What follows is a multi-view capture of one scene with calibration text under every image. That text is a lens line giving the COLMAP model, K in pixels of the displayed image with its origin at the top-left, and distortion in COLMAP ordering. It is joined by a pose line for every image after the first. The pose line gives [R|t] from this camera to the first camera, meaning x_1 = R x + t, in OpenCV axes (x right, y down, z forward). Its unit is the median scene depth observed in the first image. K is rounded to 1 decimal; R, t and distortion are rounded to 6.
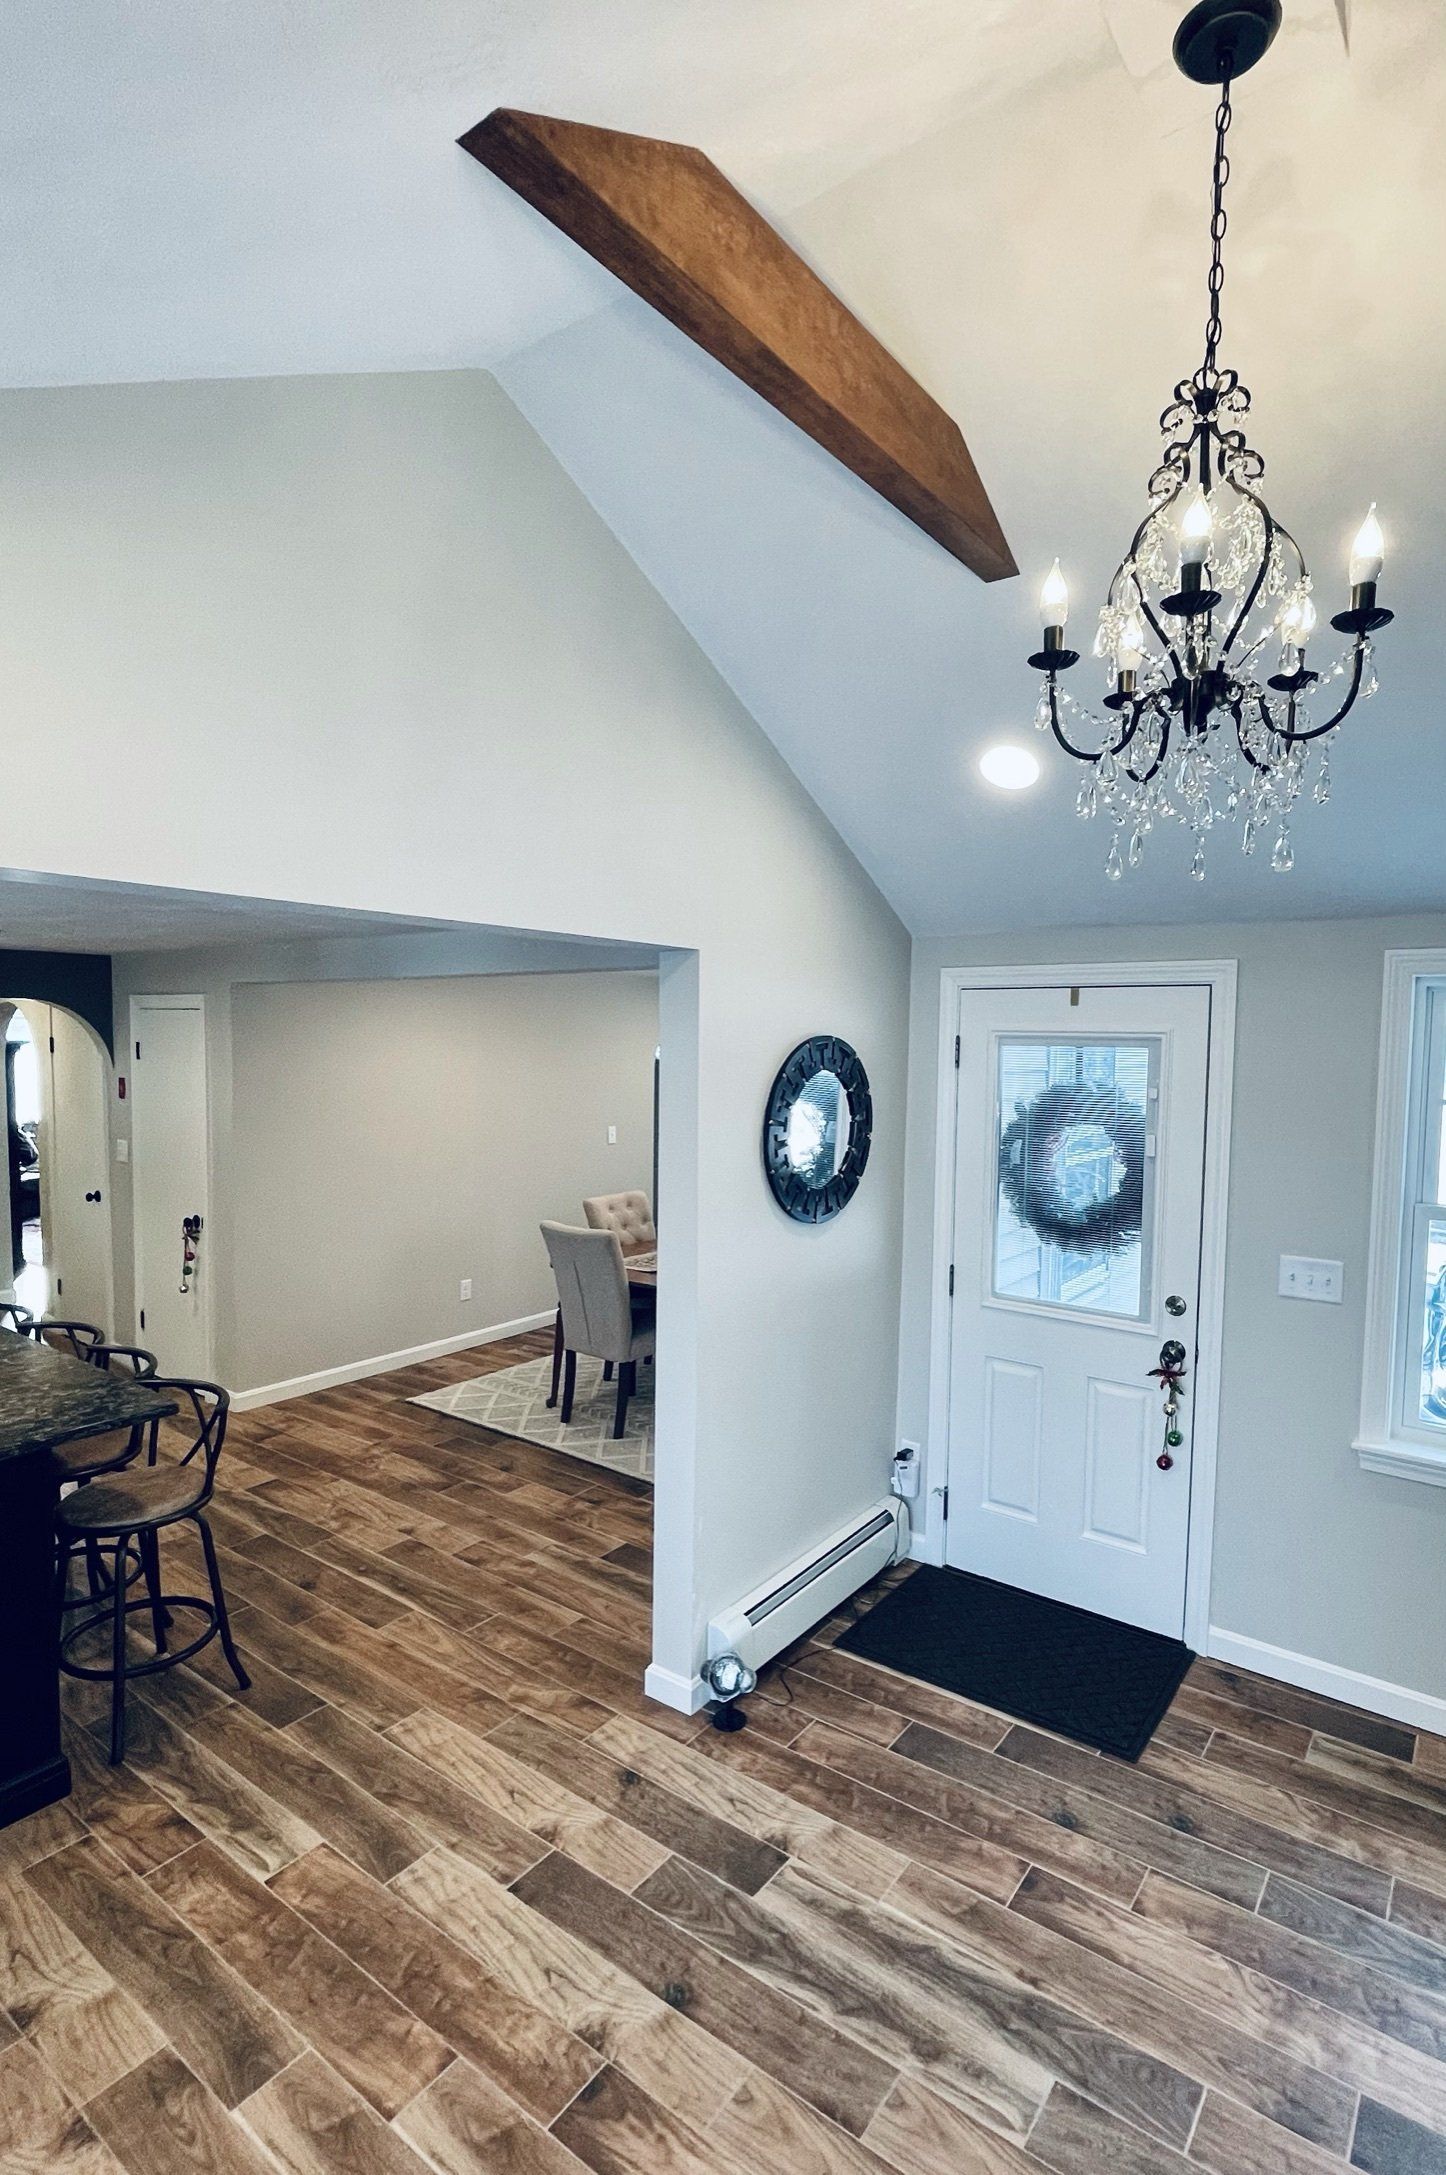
lens RADIAL K [[1100.9, 0, 719.7], [0, 1100.9, 1089.4], [0, 0, 1]] dist [-0.005163, -0.001689]
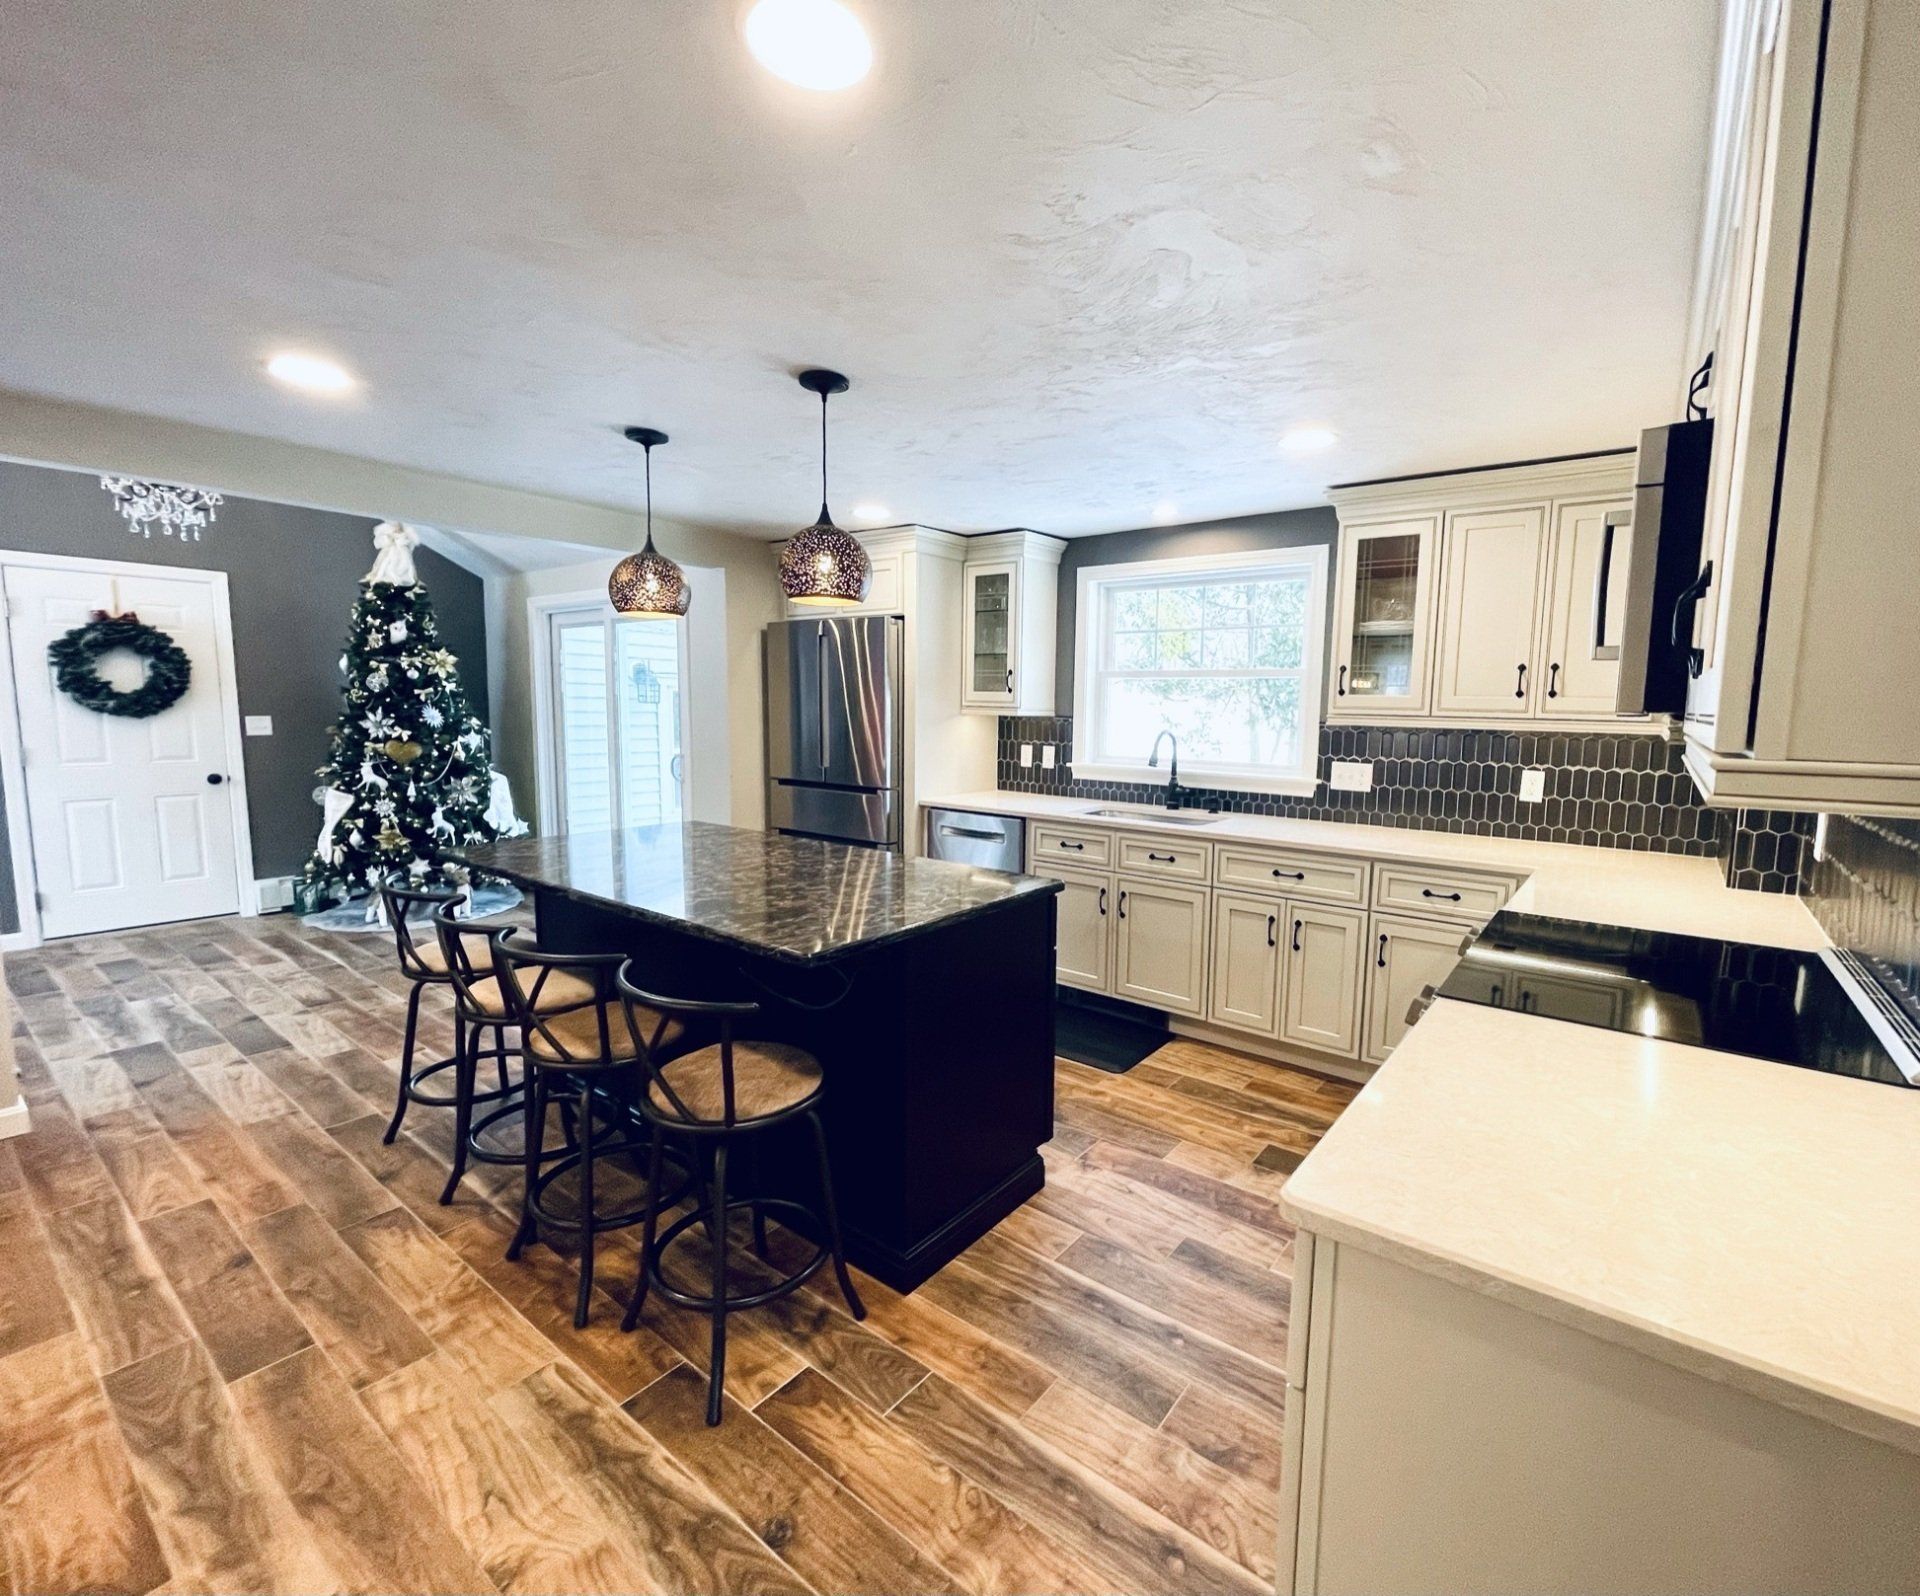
lens RADIAL K [[873.1, 0, 962.8], [0, 873.1, 794.9], [0, 0, 1]] dist [-0.001604, -0.000907]
pose [[-0.999211, -0.027071, 0.029055, -1.182864], [-0.021688, 0.984895, 0.171788, 0.065931], [-0.033267, 0.171023, -0.984705, 2.072205]]
